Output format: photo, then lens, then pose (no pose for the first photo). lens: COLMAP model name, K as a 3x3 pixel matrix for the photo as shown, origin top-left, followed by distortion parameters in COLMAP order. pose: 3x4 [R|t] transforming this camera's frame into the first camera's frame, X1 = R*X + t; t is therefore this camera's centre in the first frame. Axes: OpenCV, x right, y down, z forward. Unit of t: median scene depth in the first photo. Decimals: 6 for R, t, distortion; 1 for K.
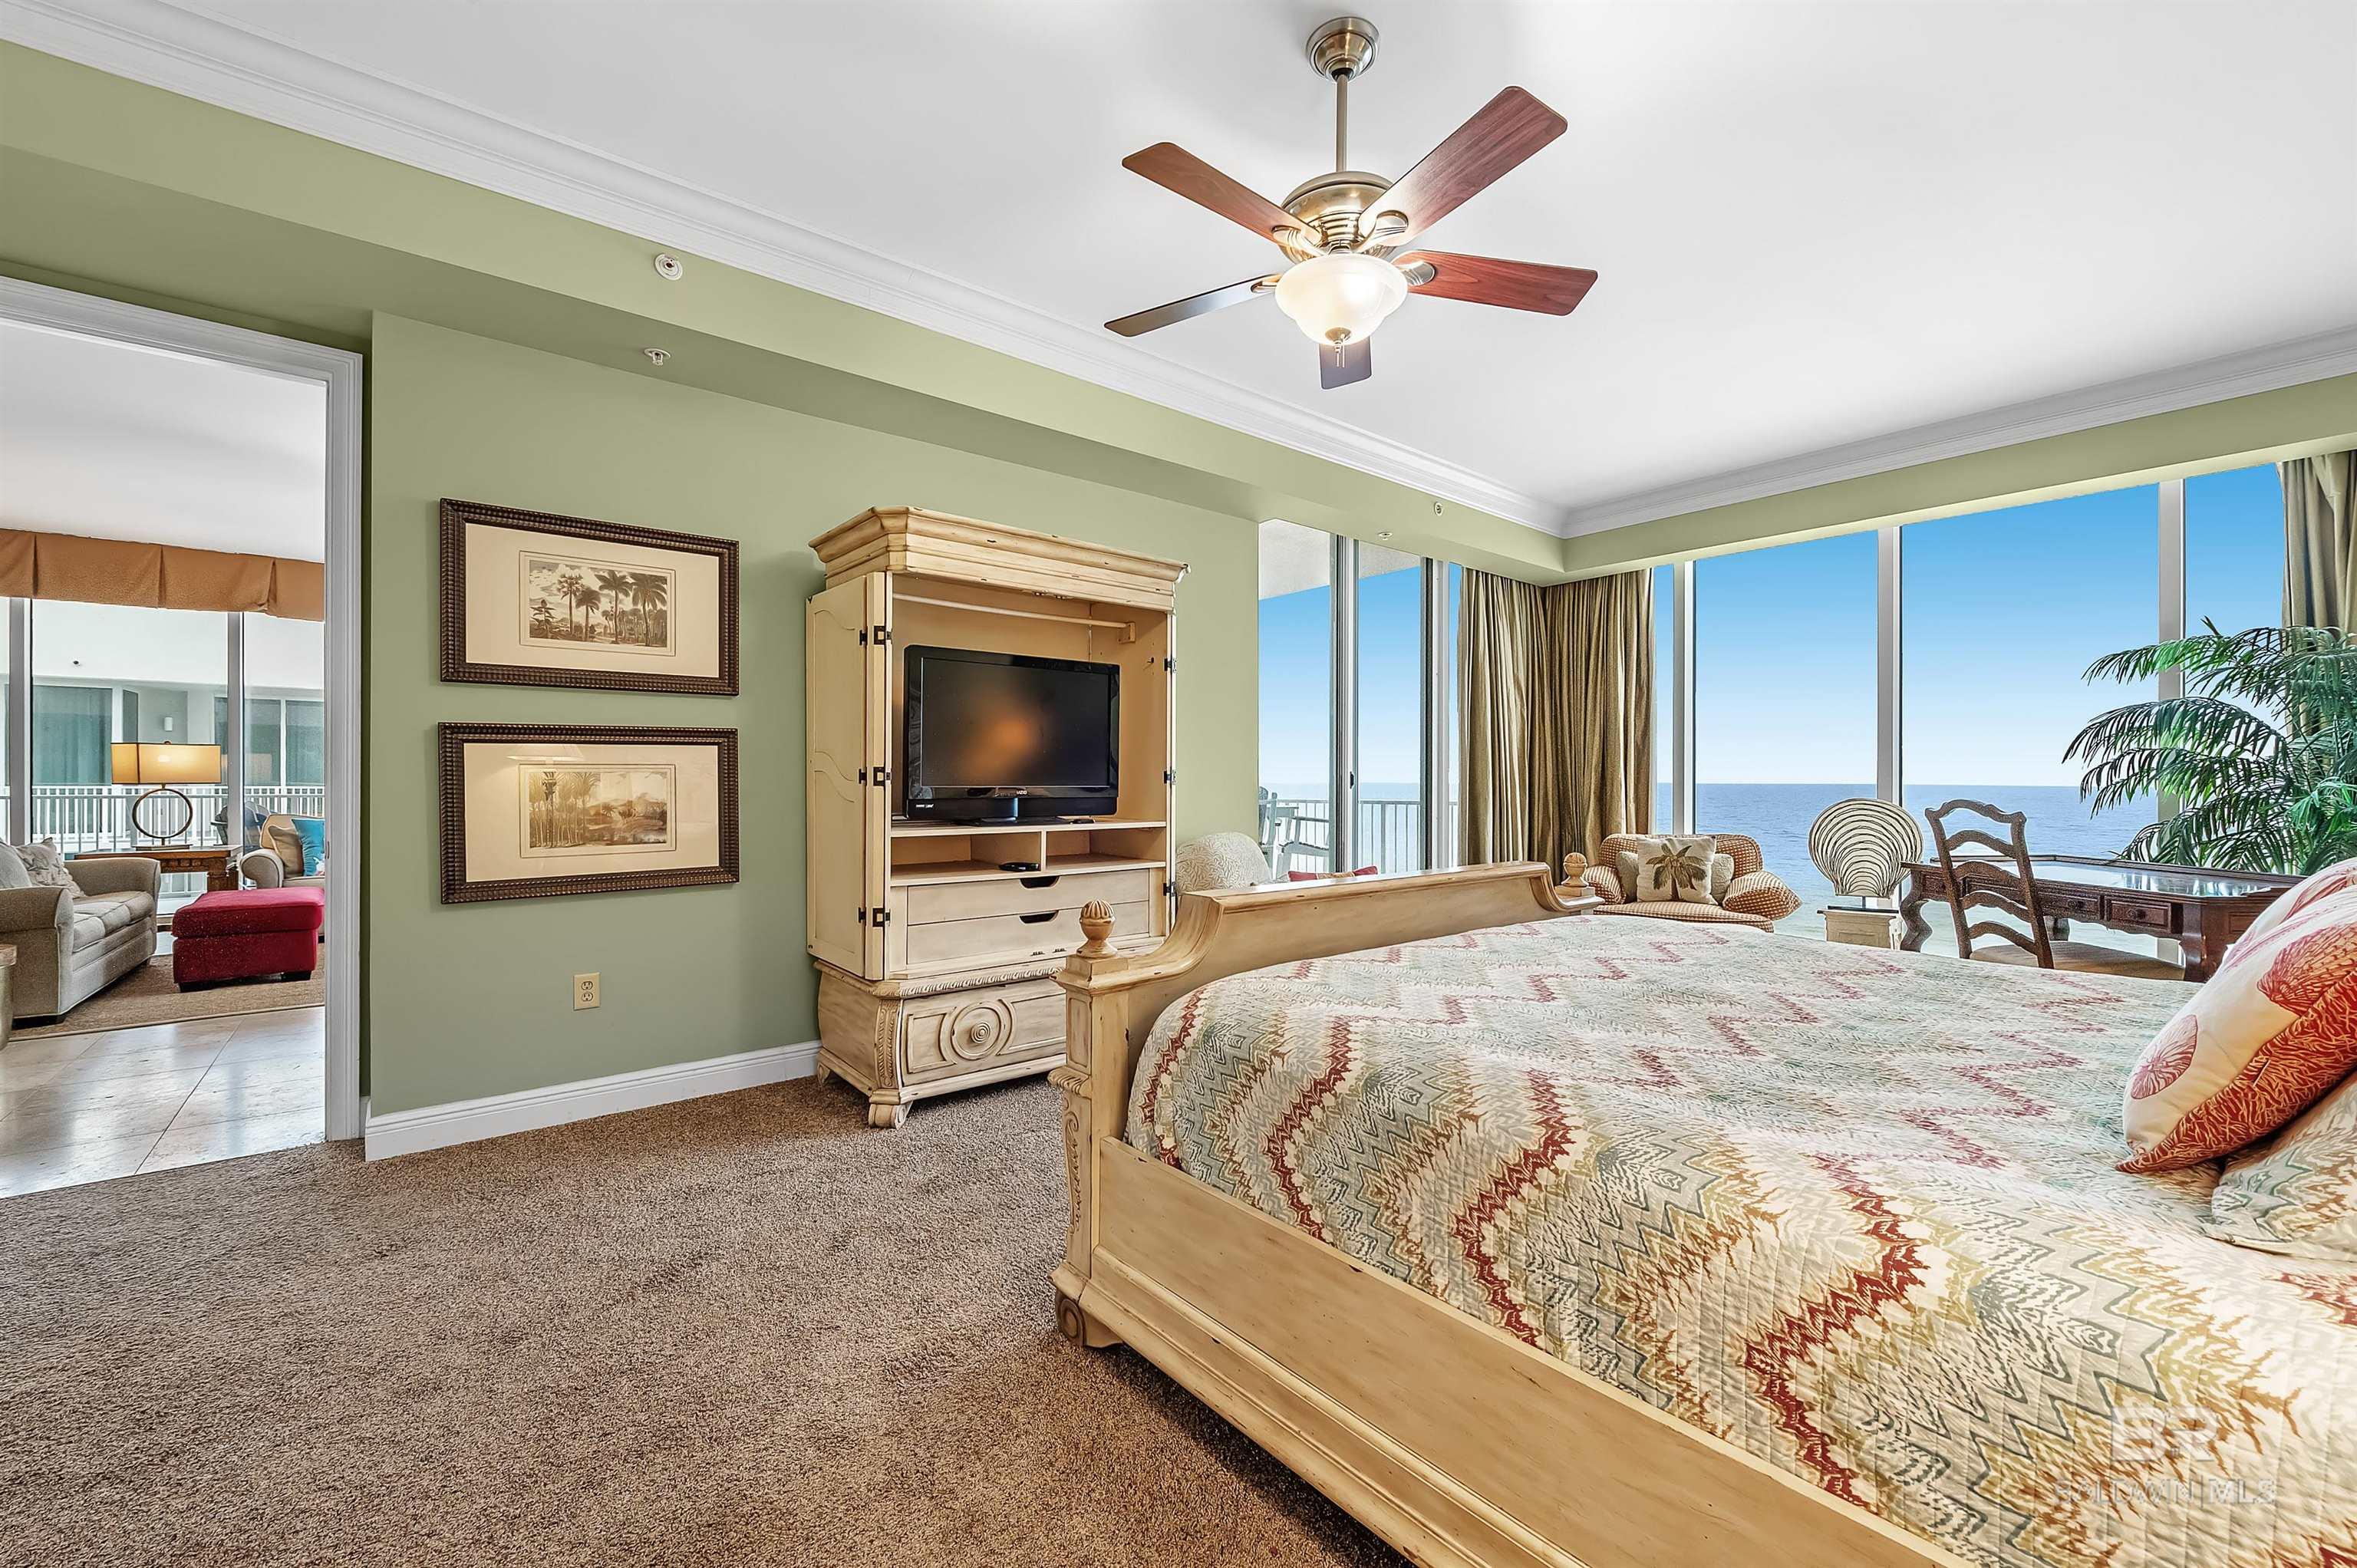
lens RADIAL K [[938.0, 0, 1178.5], [0, 938.0, 784.0], [0, 0, 1]] dist [-0.003351, -0.000414]
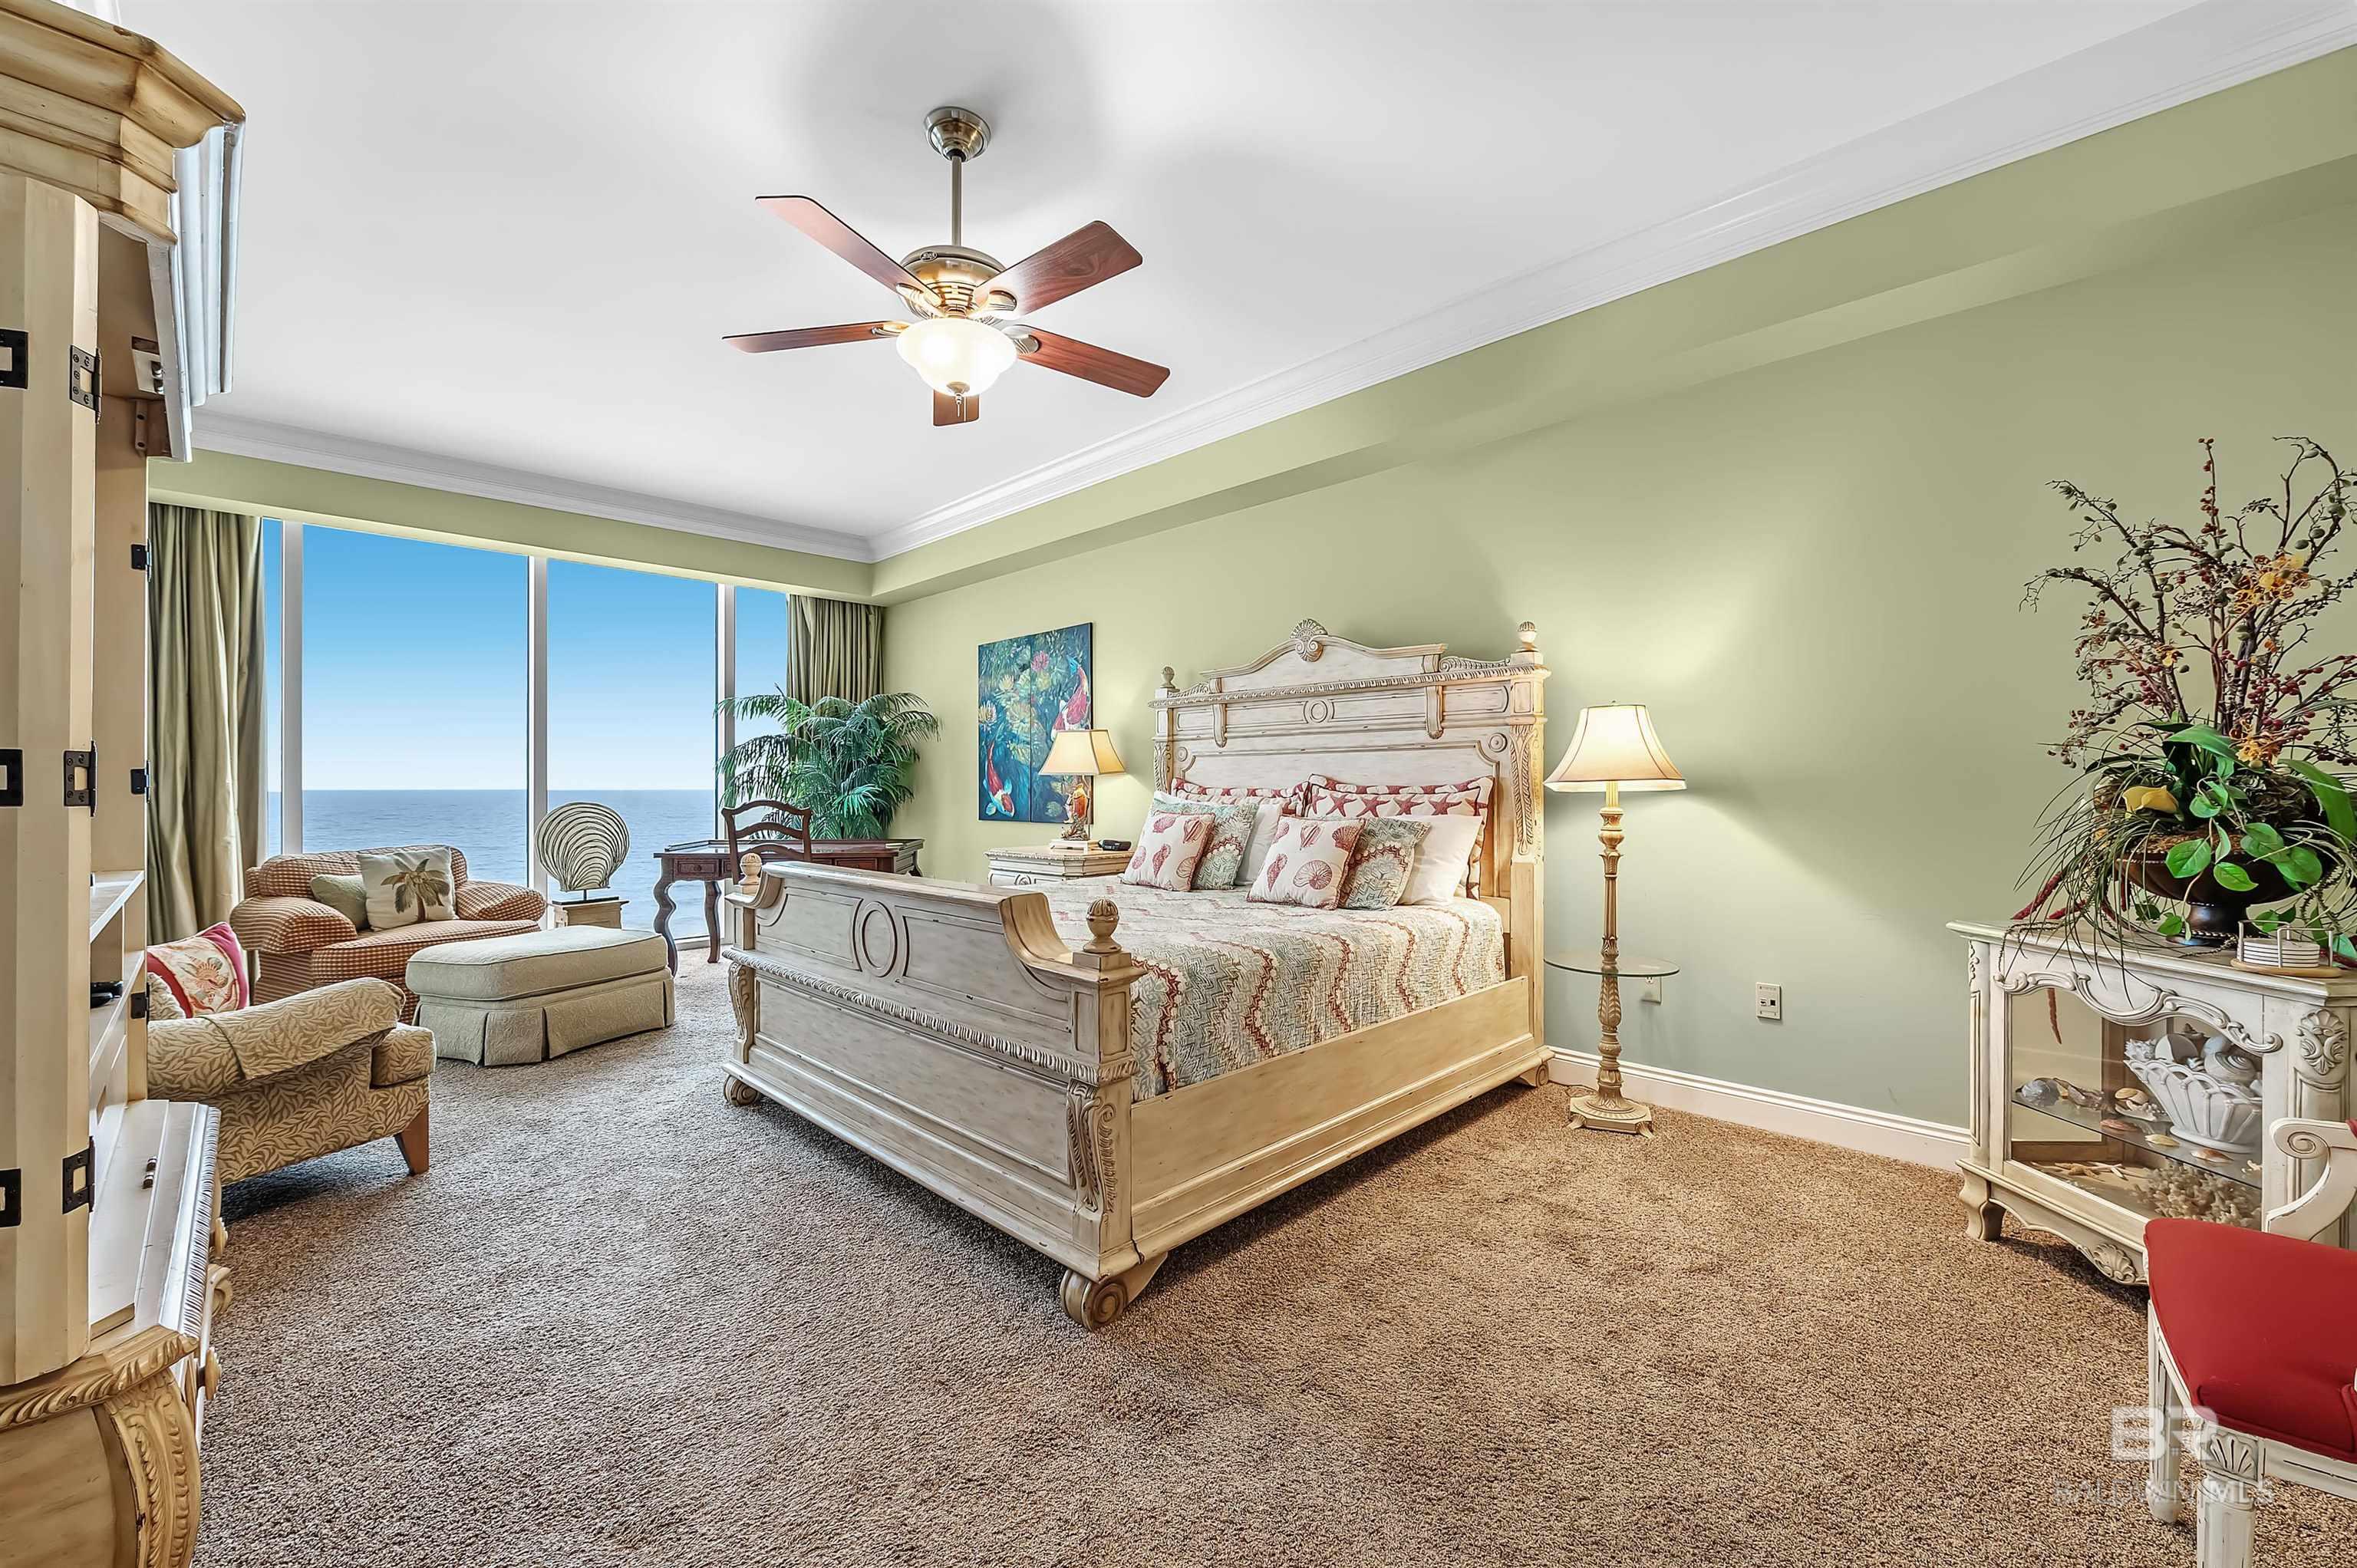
lens RADIAL K [[938.0, 0, 1178.5], [0, 938.0, 784.0], [0, 0, 1]] dist [-0.003351, -0.000414]
pose [[-0.105438, 0.003348, 0.994420, -0.959492], [0.002996, 0.999991, -0.003049, -0.003292], [-0.994421, 0.002658, -0.105447, 0.848510]]
